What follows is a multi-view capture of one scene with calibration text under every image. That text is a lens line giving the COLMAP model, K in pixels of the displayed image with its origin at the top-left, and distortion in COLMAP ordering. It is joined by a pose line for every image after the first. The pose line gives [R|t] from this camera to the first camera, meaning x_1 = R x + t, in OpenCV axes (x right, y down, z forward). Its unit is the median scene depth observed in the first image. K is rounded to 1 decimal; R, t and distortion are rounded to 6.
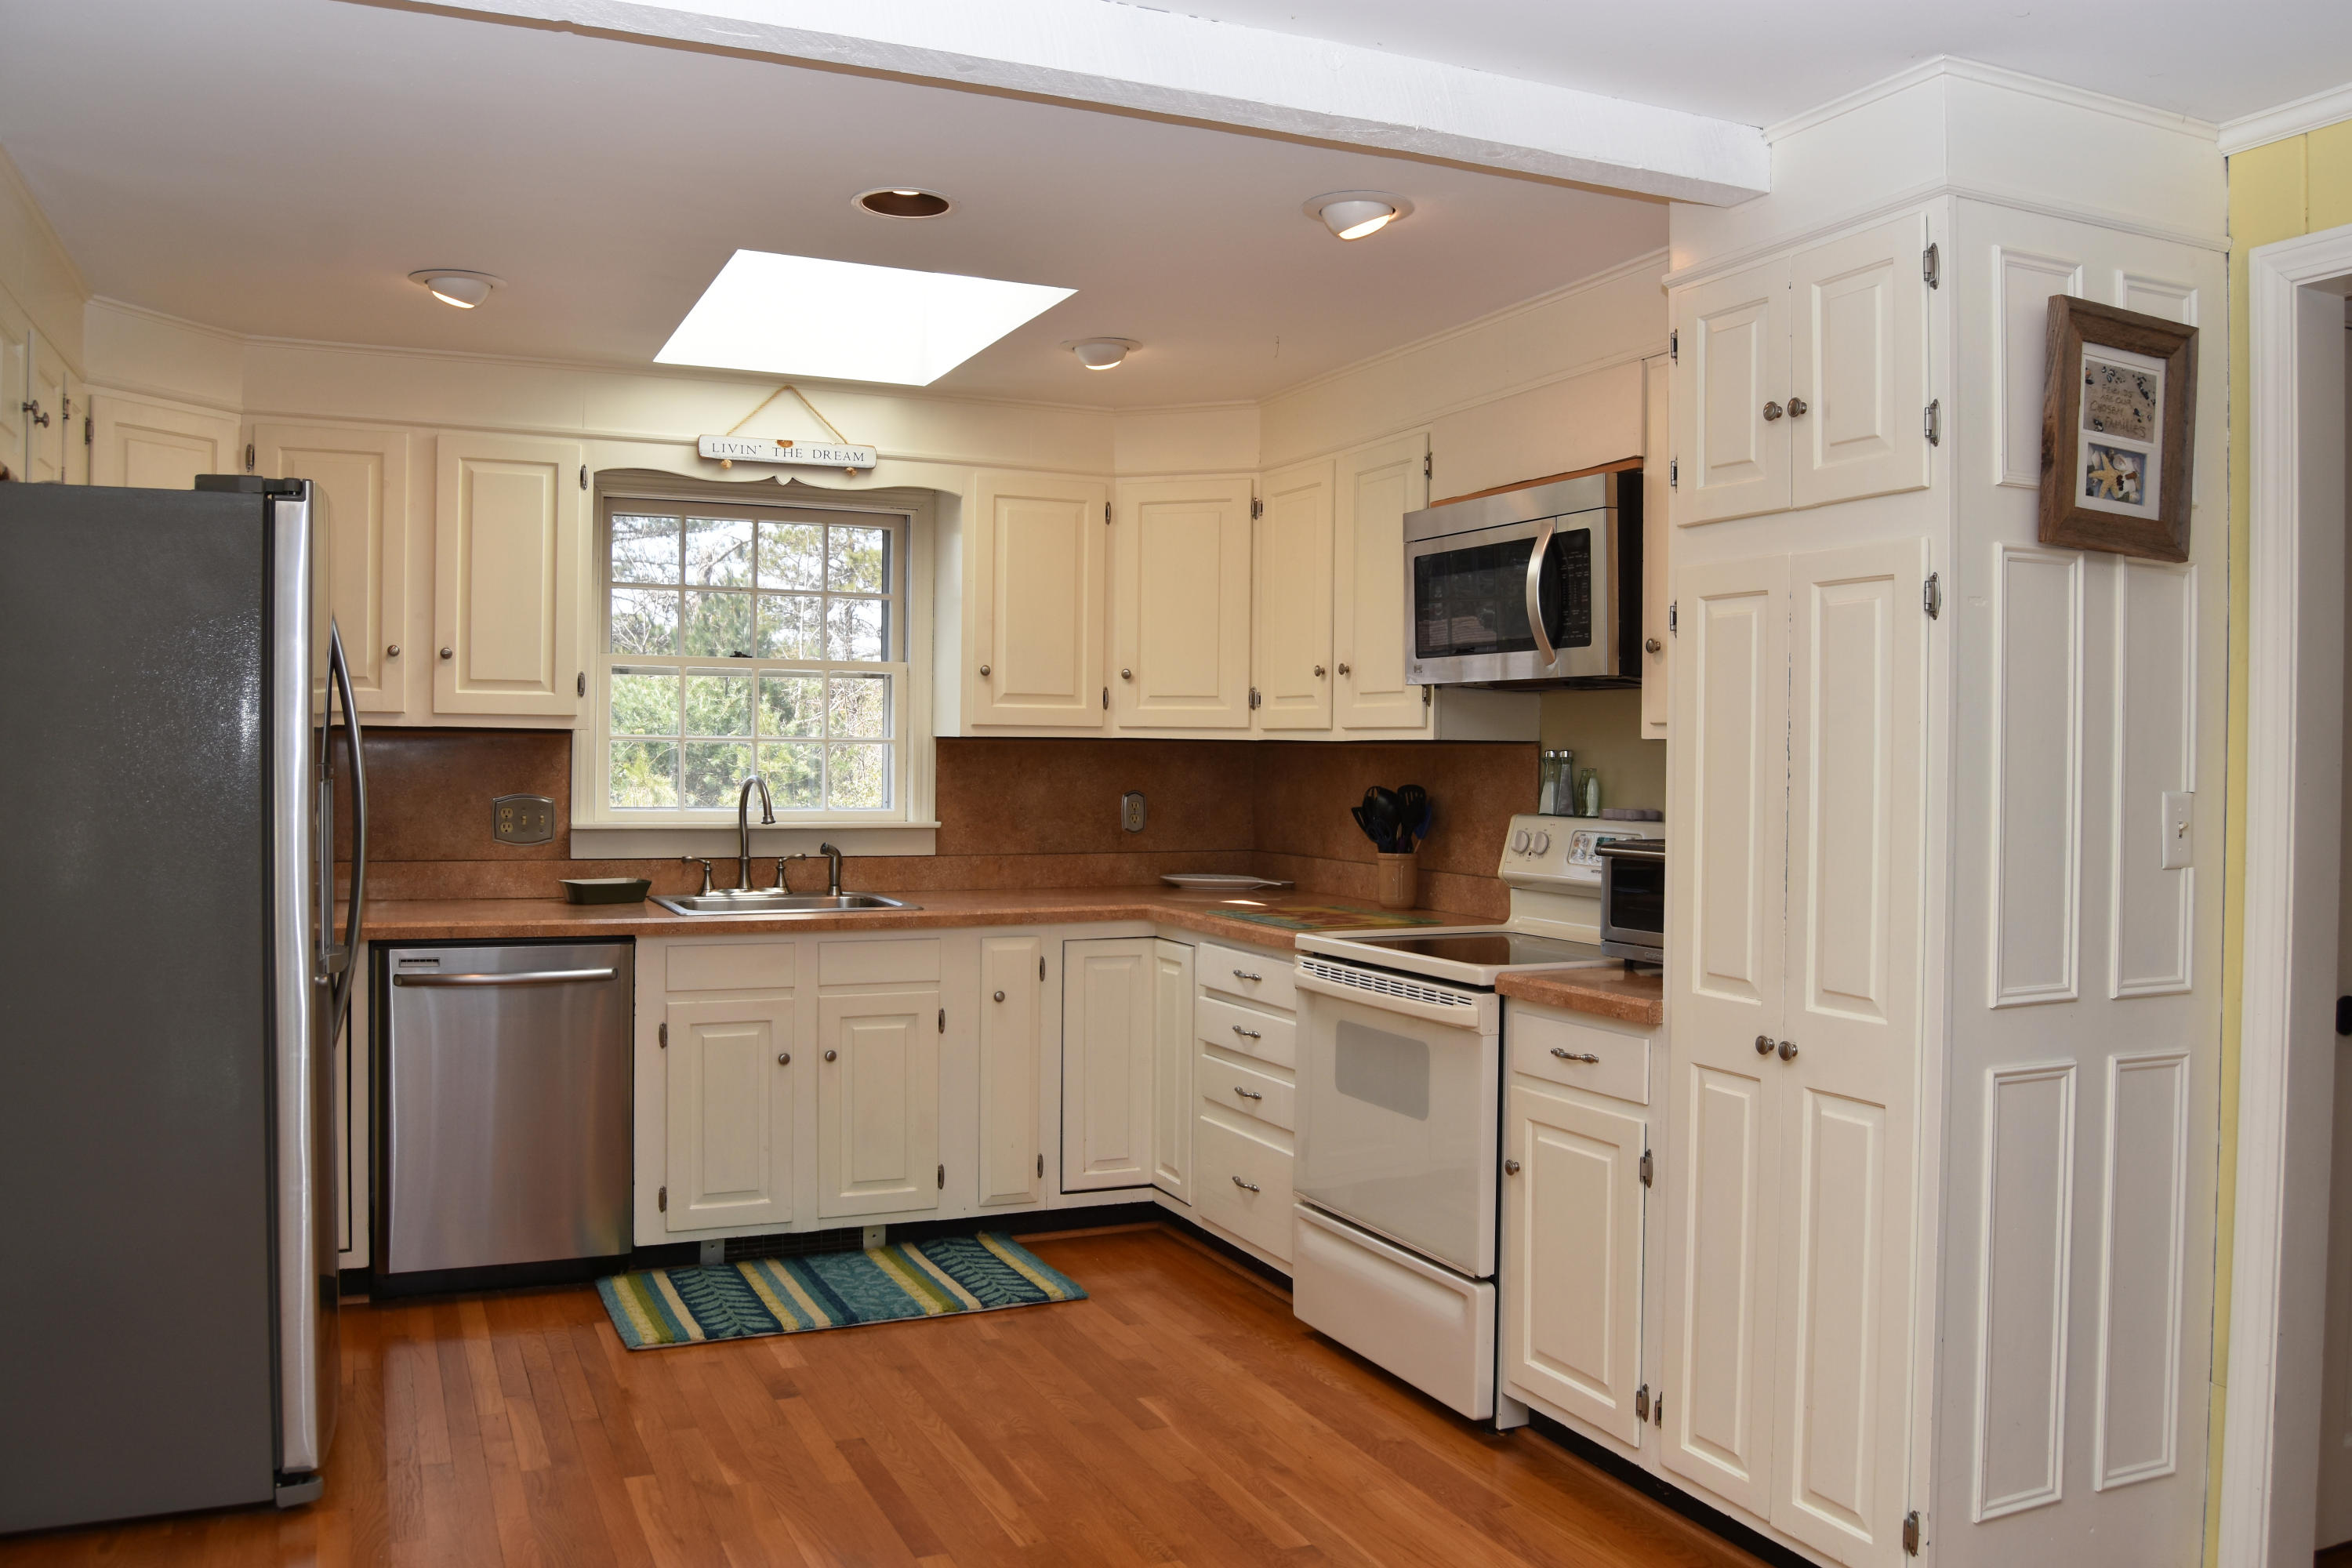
lens RADIAL K [[1839.4, 0, 1179.2], [0, 1839.4, 767.3], [0, 0, 1]] dist [-0.094308, 0.036957]
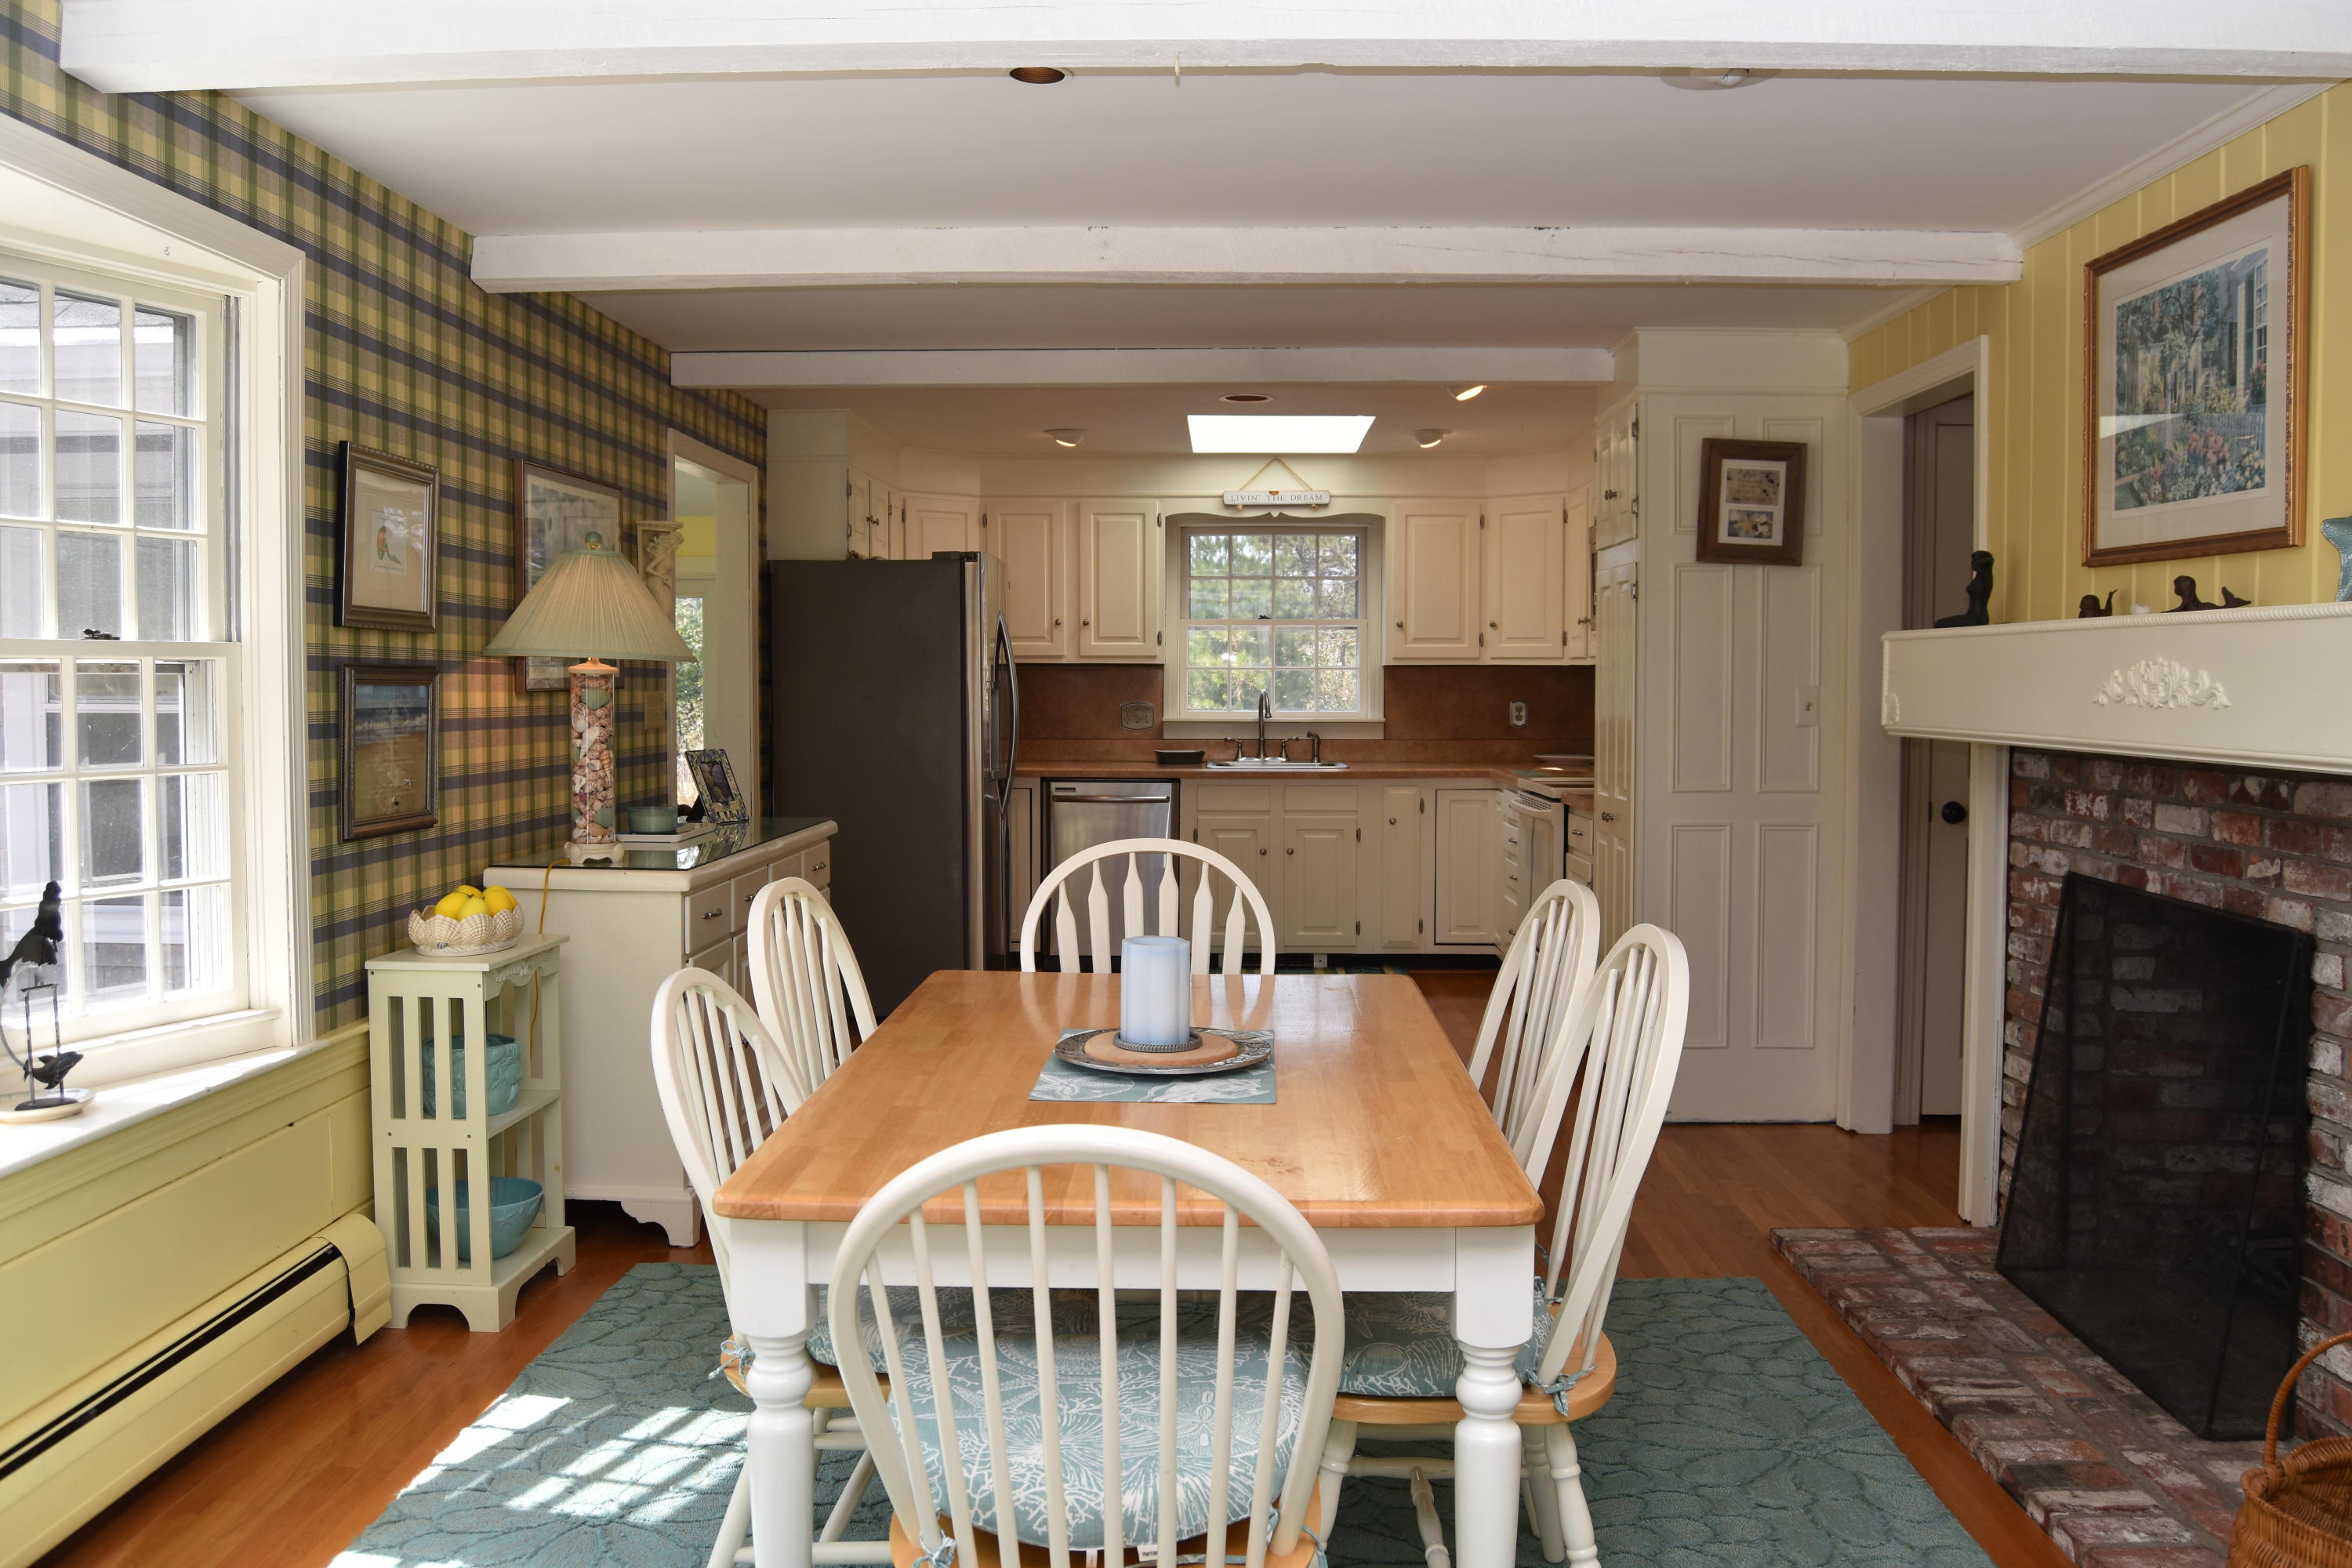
lens RADIAL K [[1839.4, 0, 1179.2], [0, 1839.4, 767.3], [0, 0, 1]] dist [-0.094308, 0.036957]
pose [[0.901003, 0.010526, -0.433684, 0.467020], [0.005878, 0.999318, 0.036465, 0.014651], [0.433772, -0.035404, 0.900327, -0.605000]]
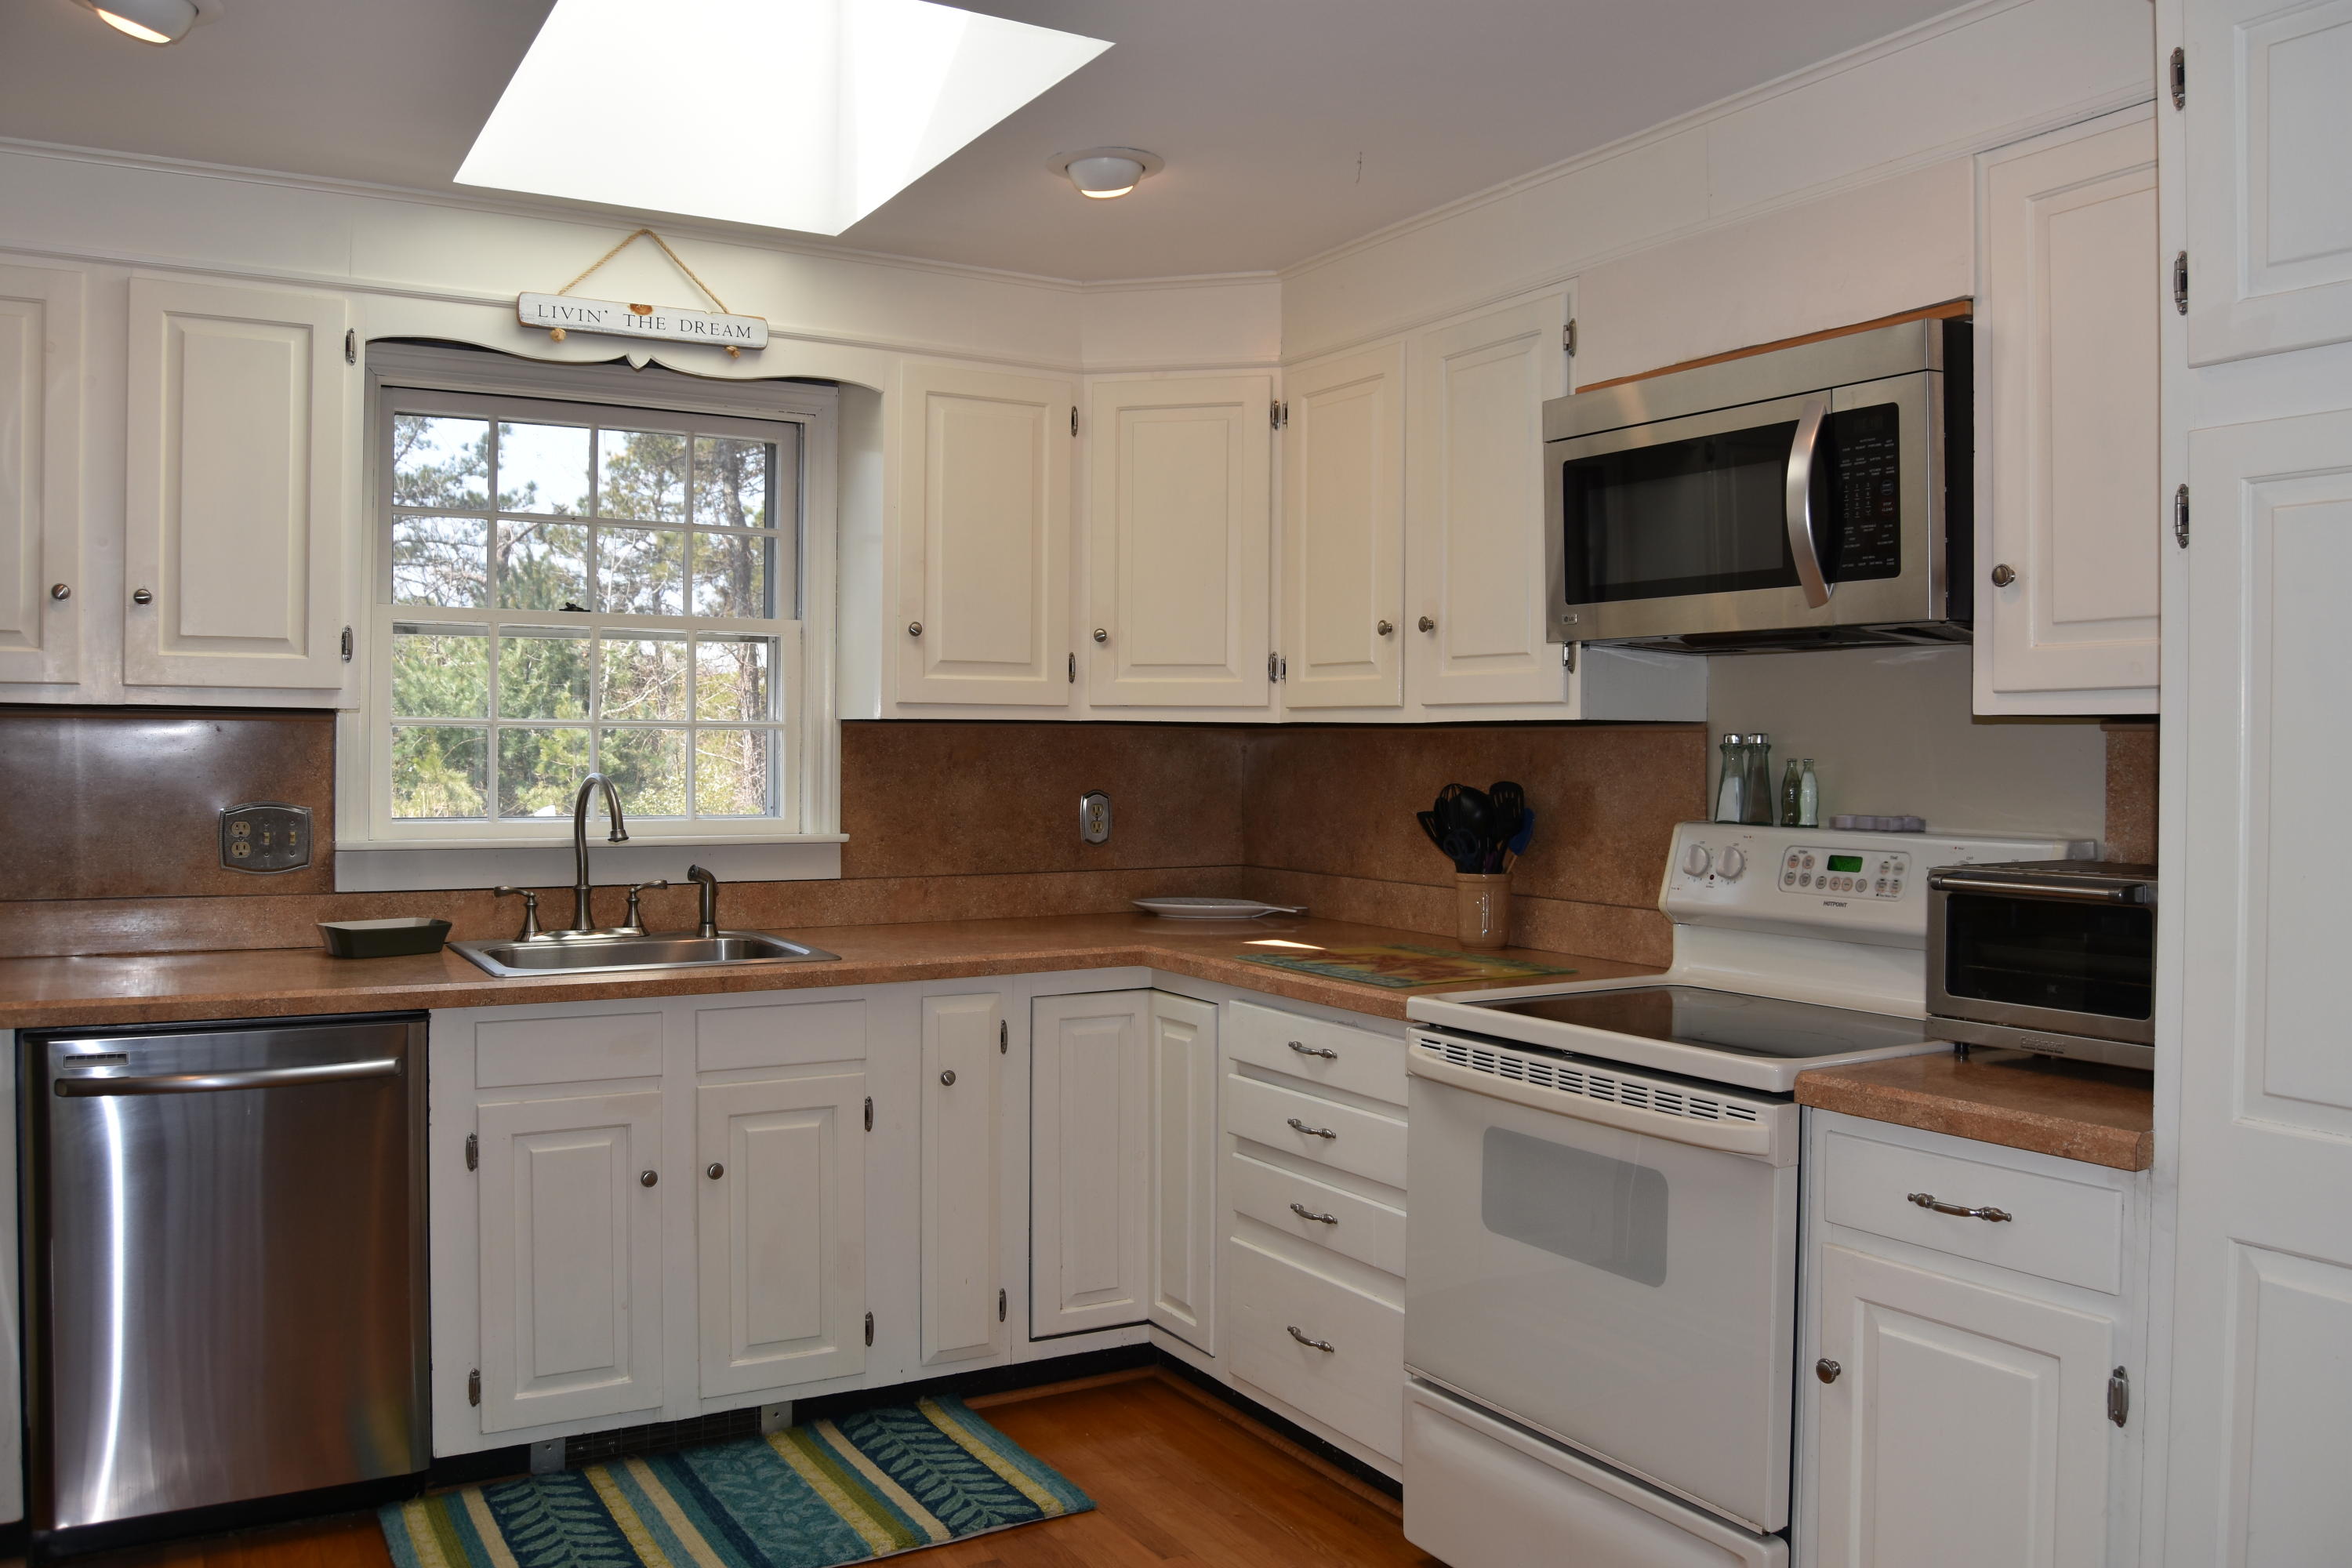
lens RADIAL K [[1839.4, 0, 1179.2], [0, 1839.4, 767.3], [0, 0, 1]] dist [-0.094308, 0.036957]
pose [[0.994564, -0.004452, 0.104031, -0.085264], [0.003964, 0.999980, 0.004889, -0.000457], [-0.104051, -0.004450, 0.994562, 0.284400]]
